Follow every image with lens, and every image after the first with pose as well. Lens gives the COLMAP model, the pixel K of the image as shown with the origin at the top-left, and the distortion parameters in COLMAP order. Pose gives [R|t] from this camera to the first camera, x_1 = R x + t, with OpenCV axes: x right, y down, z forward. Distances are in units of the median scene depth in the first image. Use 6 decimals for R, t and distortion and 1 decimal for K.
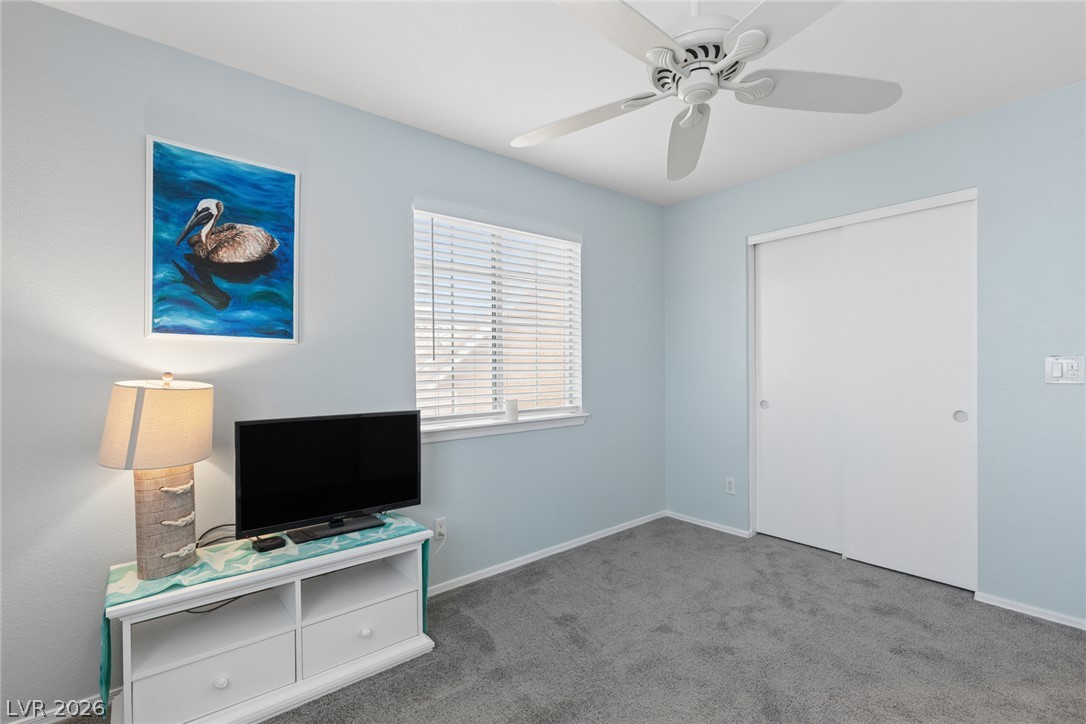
lens RADIAL K [[489.4, 0, 546.5], [0, 489.4, 362.4], [0, 0, 1]] dist [-0.000991, -0.000233]
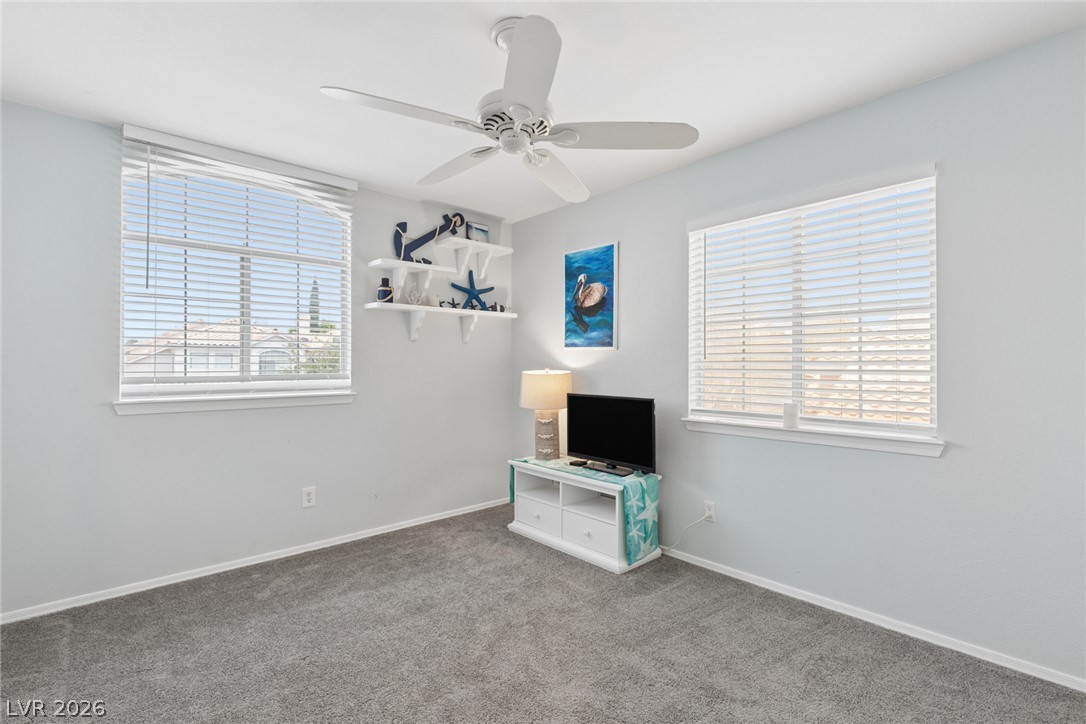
lens RADIAL K [[489.4, 0, 546.5], [0, 489.4, 362.4], [0, 0, 1]] dist [-0.000991, -0.000233]
pose [[0.035827, -0.002983, -0.999354, 1.142294], [0.000114, 0.999996, -0.002981, 0.007924], [0.999358, -0.000007, 0.035827, 0.771547]]
